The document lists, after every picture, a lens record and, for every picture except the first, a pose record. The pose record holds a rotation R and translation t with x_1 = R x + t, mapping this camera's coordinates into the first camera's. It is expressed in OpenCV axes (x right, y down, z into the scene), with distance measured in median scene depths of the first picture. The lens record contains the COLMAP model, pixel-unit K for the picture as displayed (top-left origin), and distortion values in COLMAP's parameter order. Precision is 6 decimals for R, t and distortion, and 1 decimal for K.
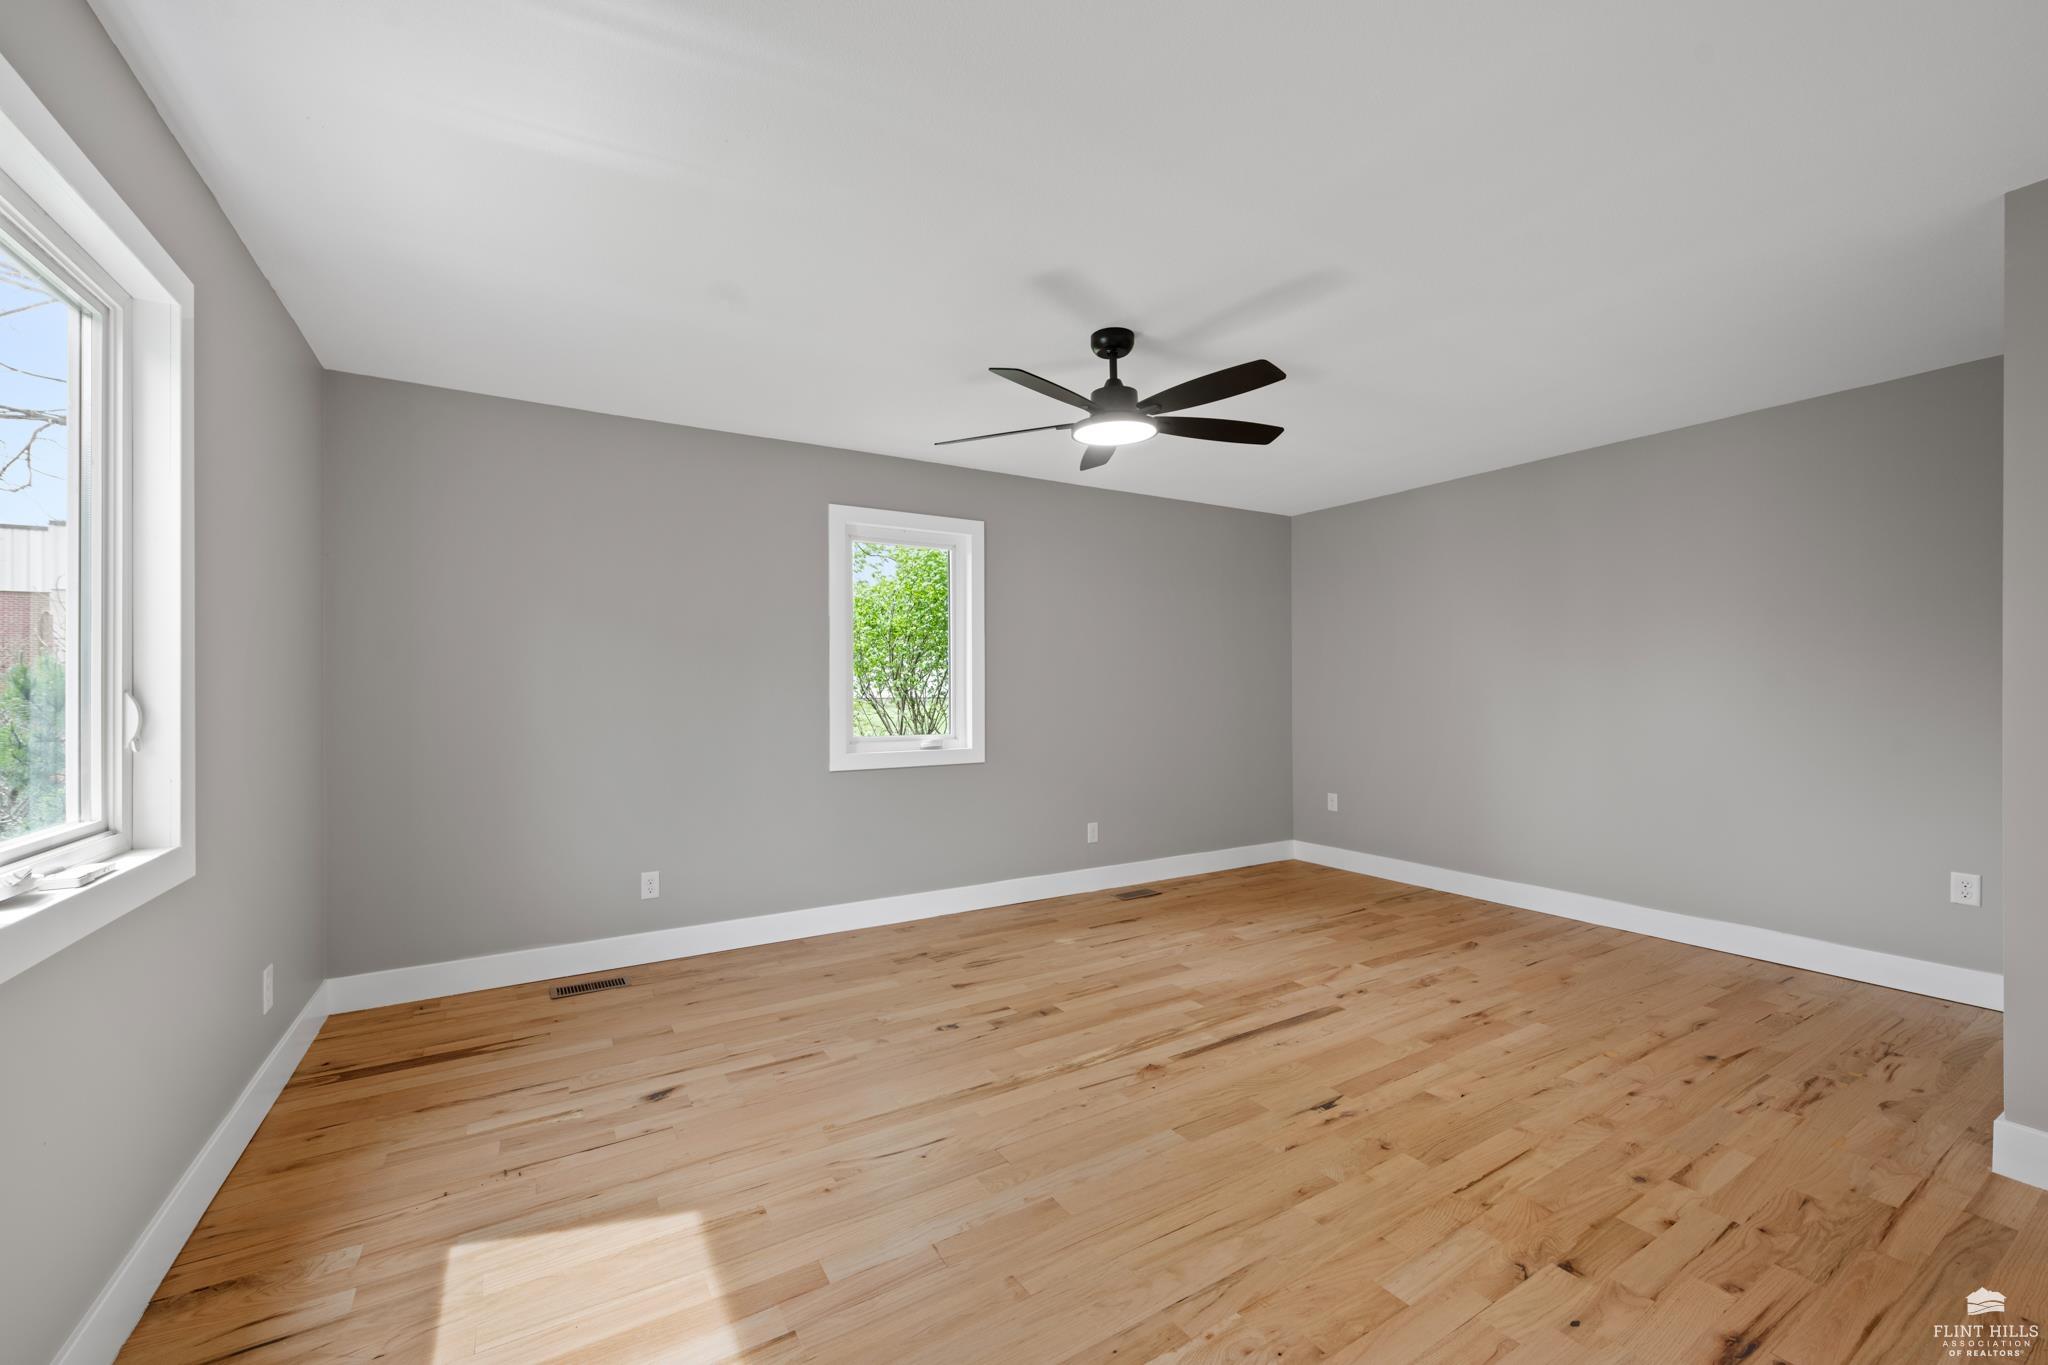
lens RADIAL K [[812.6, 0, 1016.9], [0, 812.6, 683.8], [0, 0, 1]] dist [-0.004788, -0.001320]
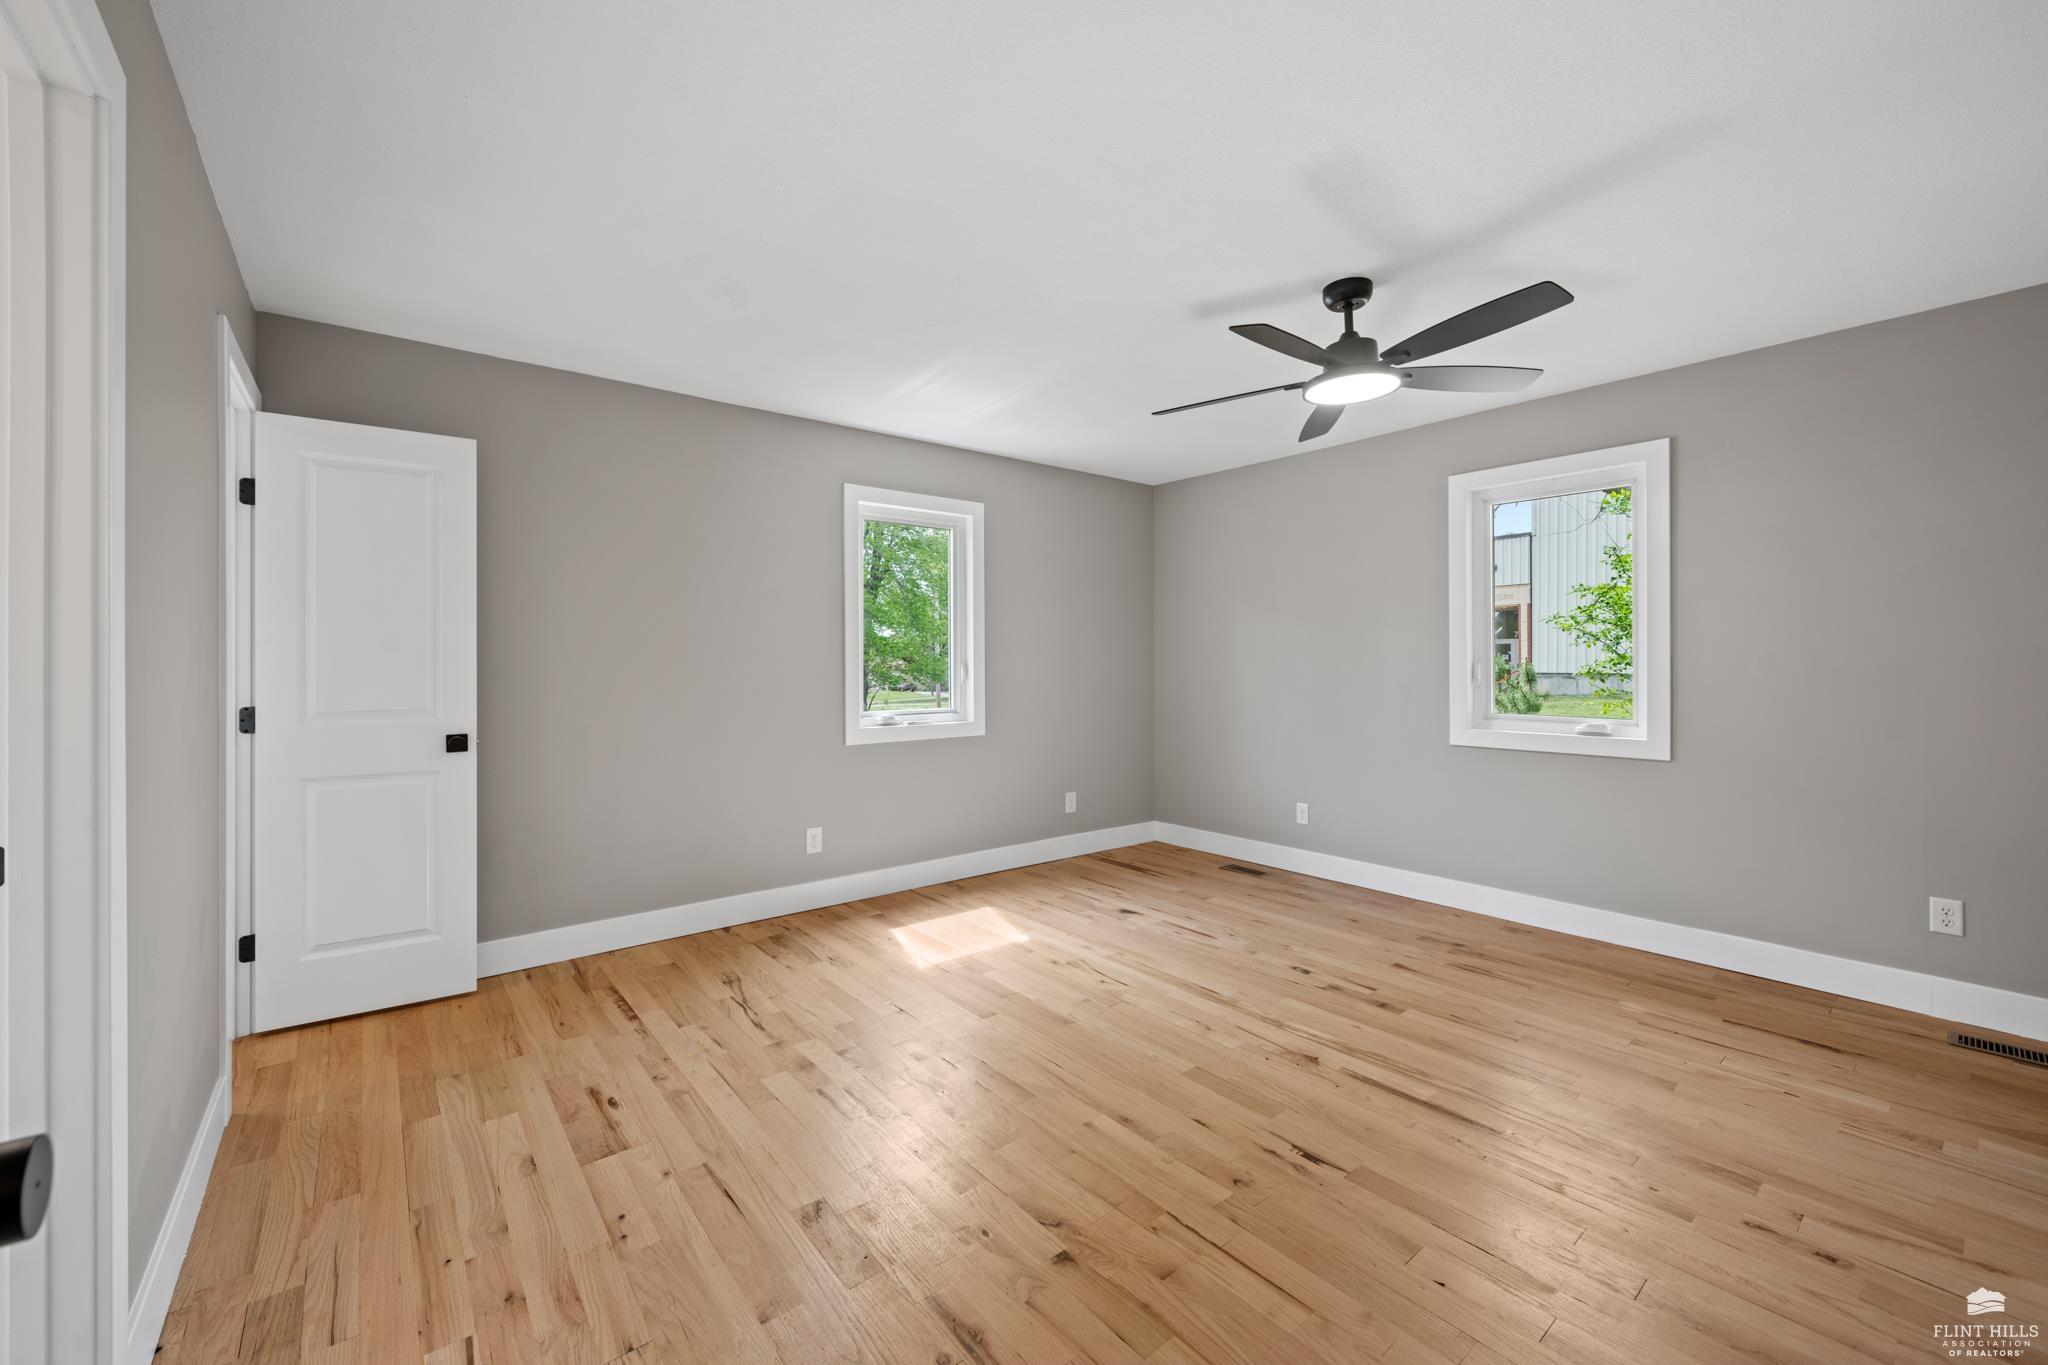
lens RADIAL K [[812.6, 0, 1014.1], [0, 812.6, 670.6], [0, 0, 1]] dist [-0.004788, -0.001320]
pose [[0.127152, 0.014690, -0.991774, 0.943309], [0.007124, 0.999851, 0.015723, -0.003485], [0.991858, -0.009064, 0.127029, 0.472190]]
